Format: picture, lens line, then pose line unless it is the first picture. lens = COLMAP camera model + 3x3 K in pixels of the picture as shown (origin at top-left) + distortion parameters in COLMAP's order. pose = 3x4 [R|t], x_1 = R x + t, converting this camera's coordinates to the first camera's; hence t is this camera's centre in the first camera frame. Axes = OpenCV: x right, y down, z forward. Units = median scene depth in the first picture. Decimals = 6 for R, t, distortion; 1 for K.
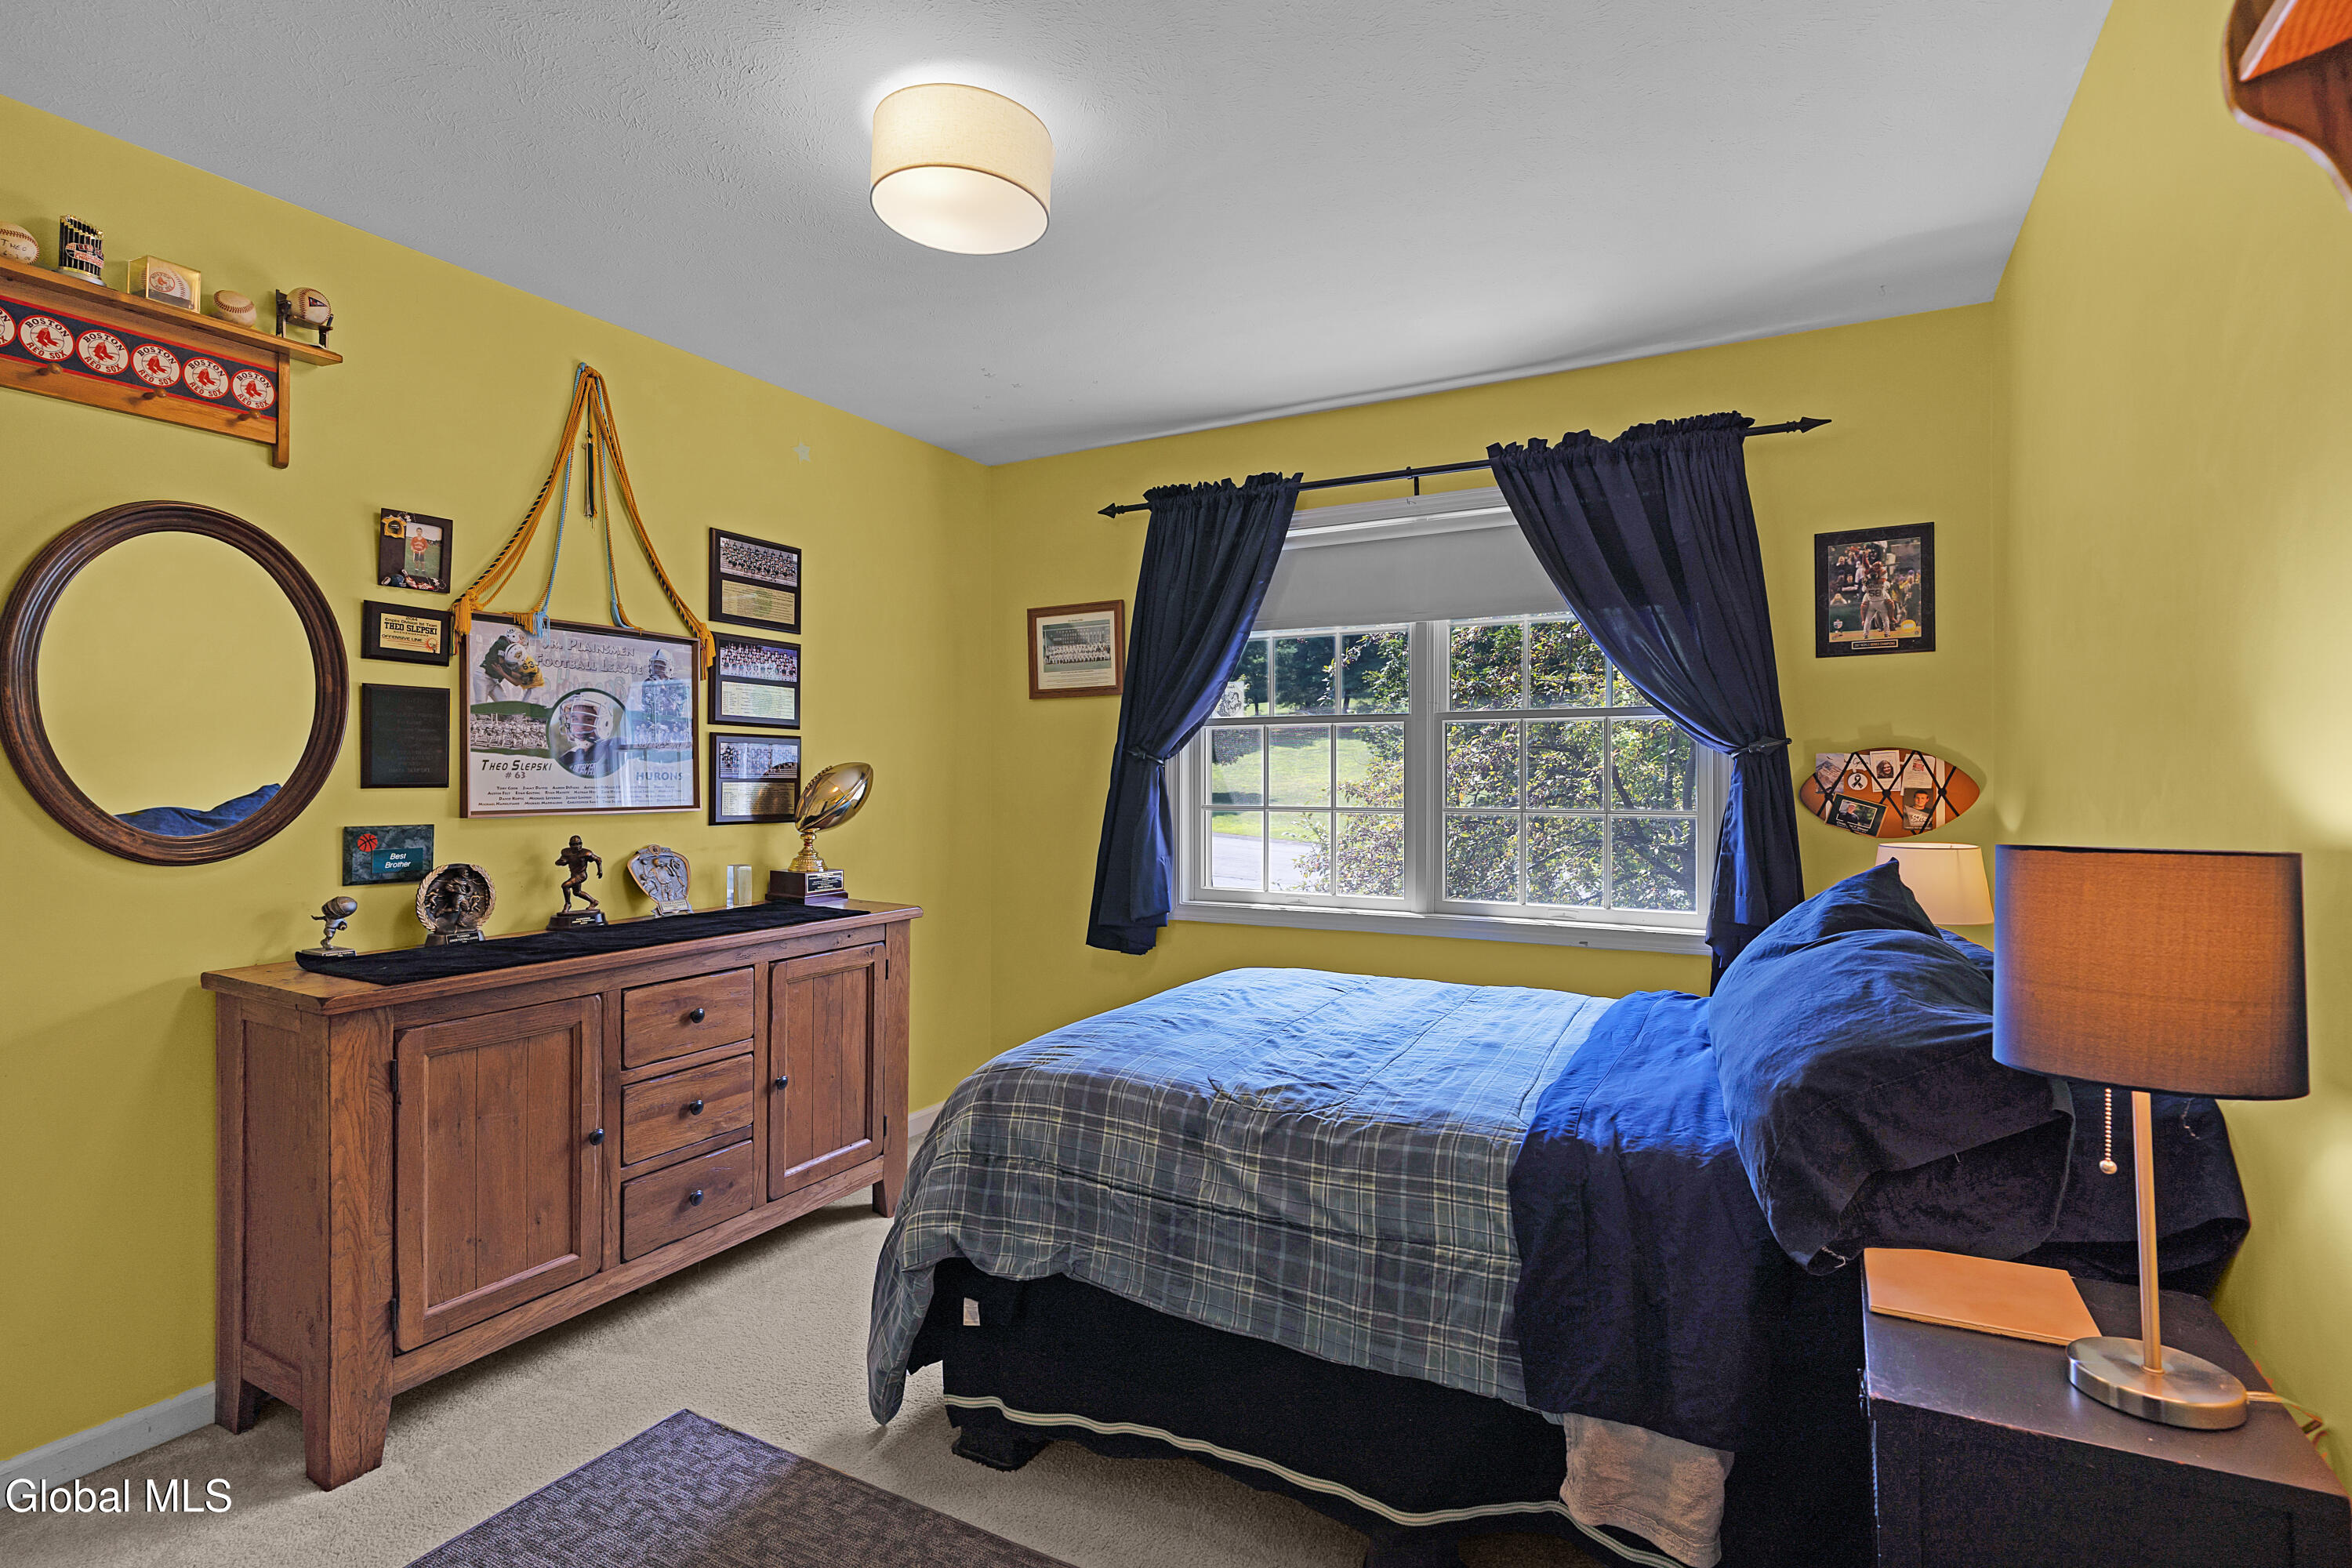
lens RADIAL K [[1142.4, 0, 1177.6], [0, 1142.4, 774.8], [0, 0, 1]] dist [0.004613, 0.000053]
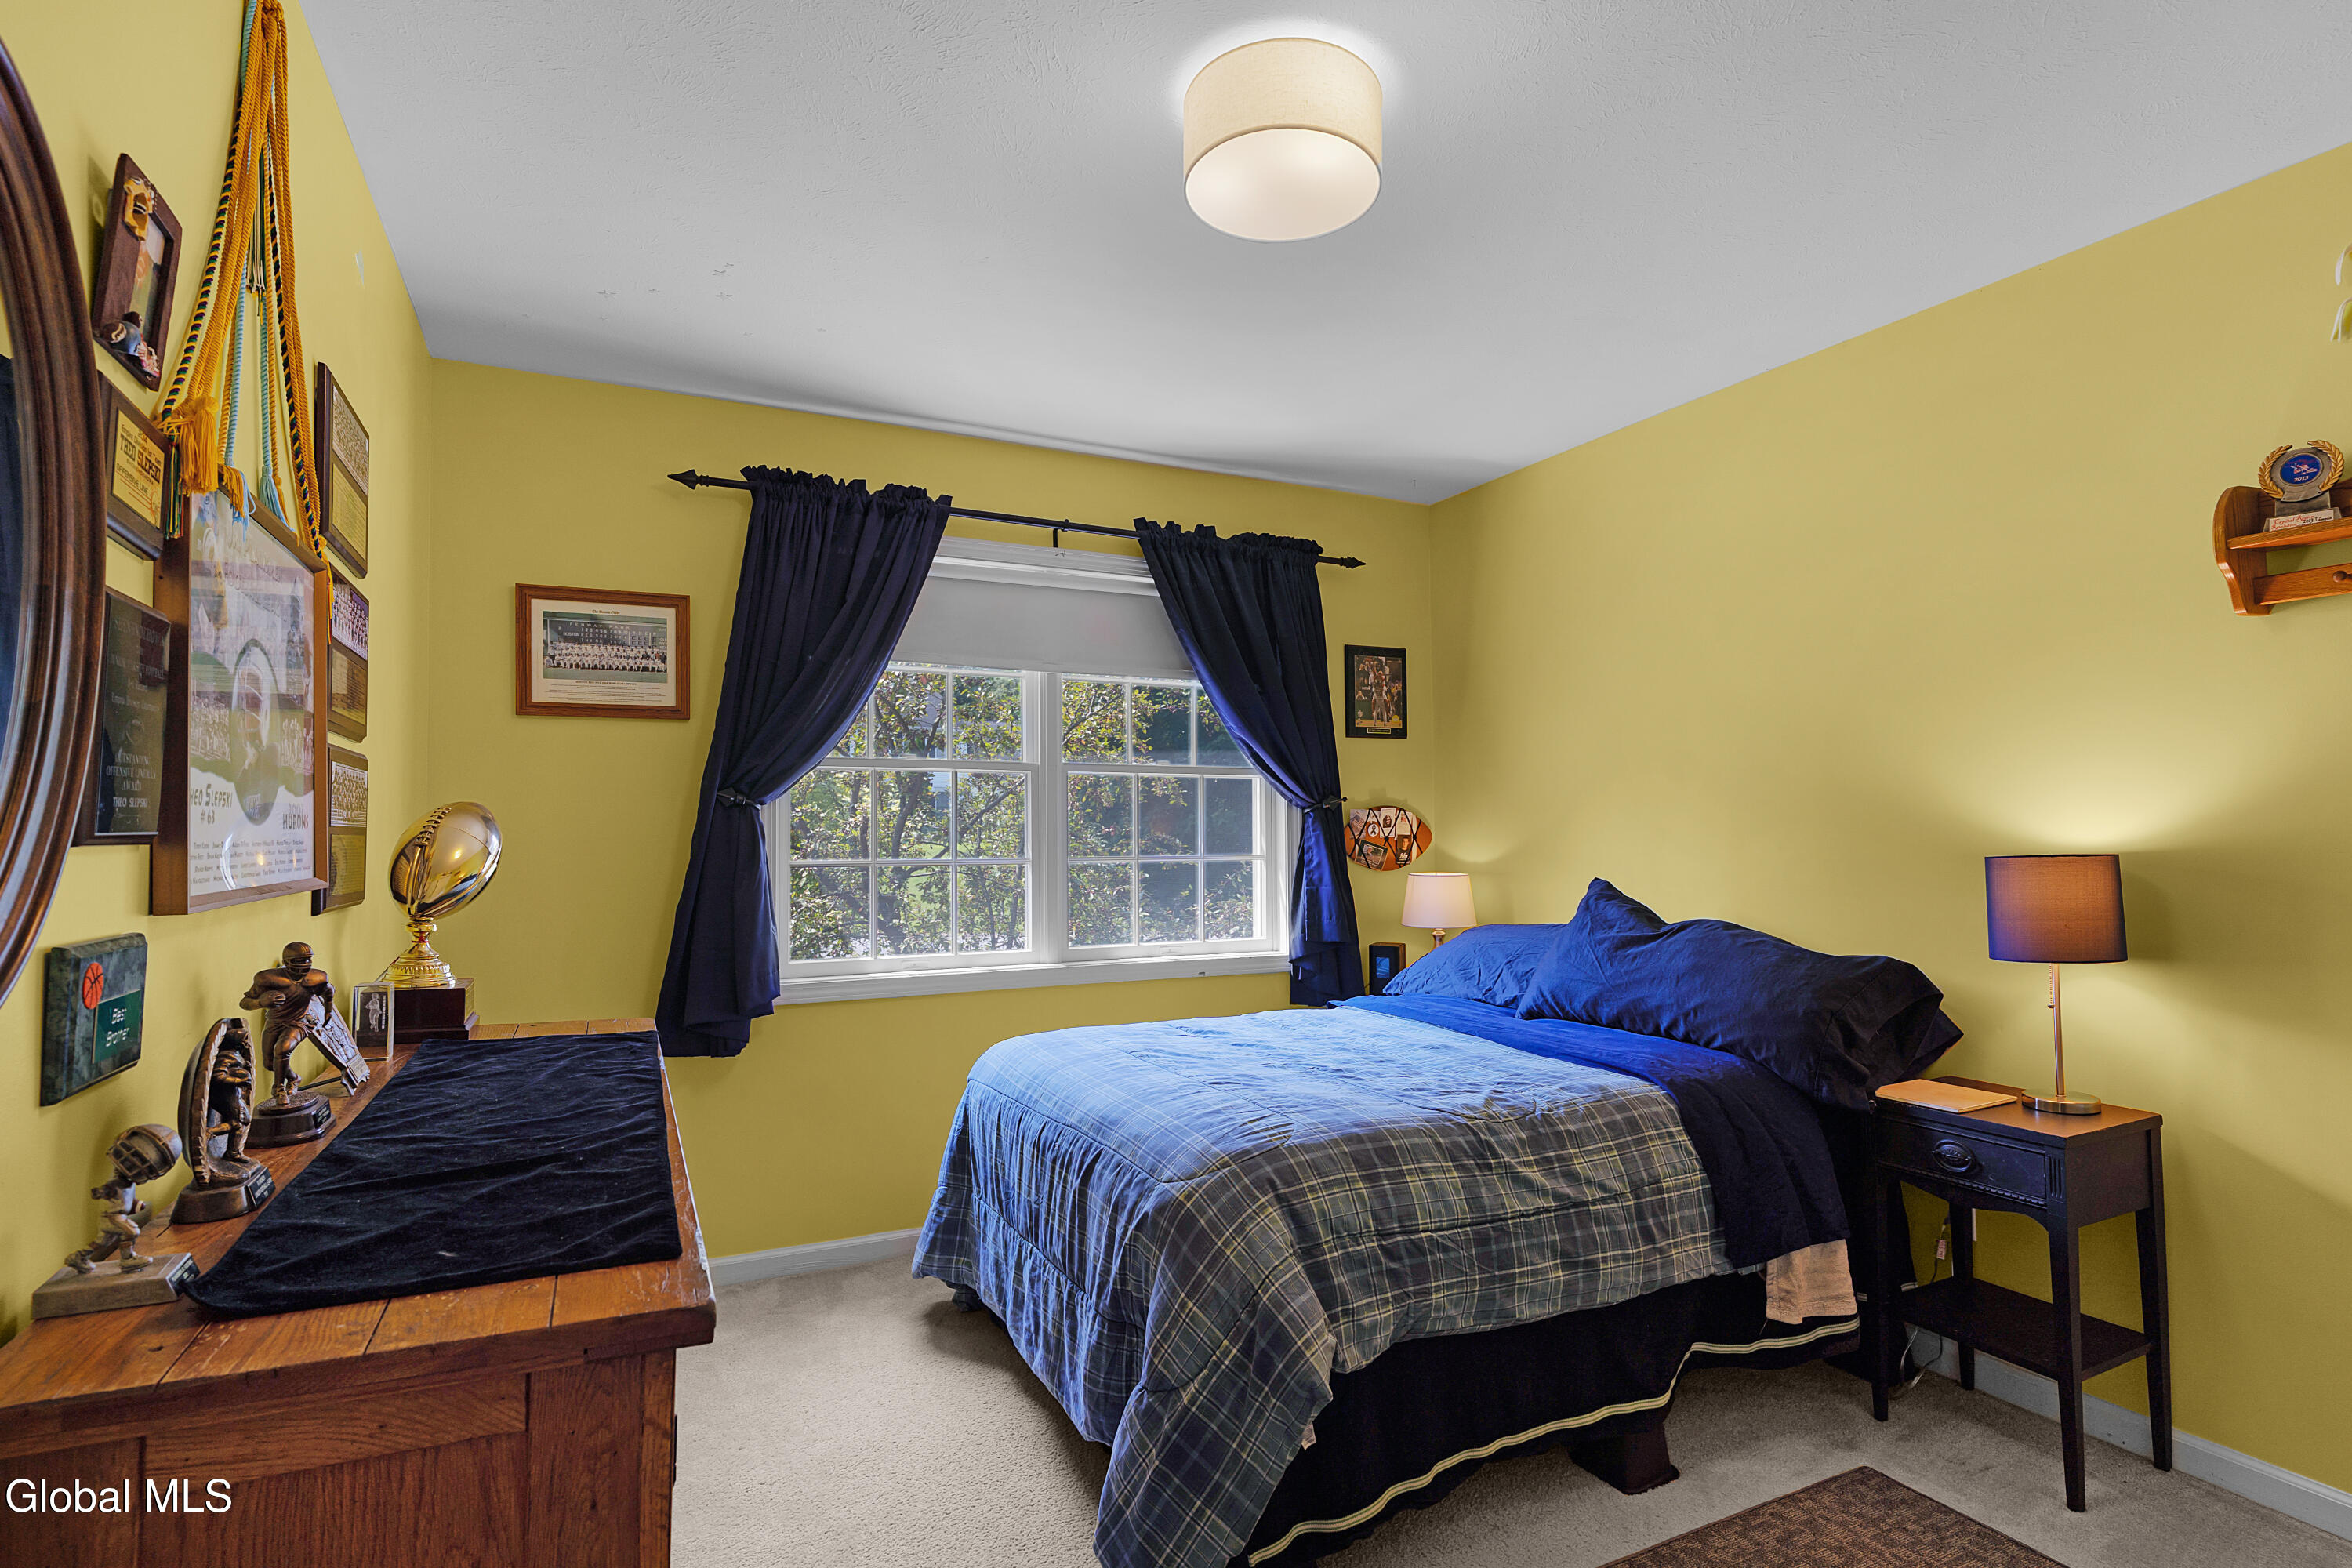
lens RADIAL K [[1176.0, 0, 1179.5], [0, 1176.0, 796.6], [0, 0, 1]] dist [-0.001705, 0.000461]
pose [[0.572710, 0.022860, 0.819439, -0.684766], [0.002017, 0.999569, -0.029295, 0.006395], [-0.819756, 0.018430, 0.572417, 0.386177]]
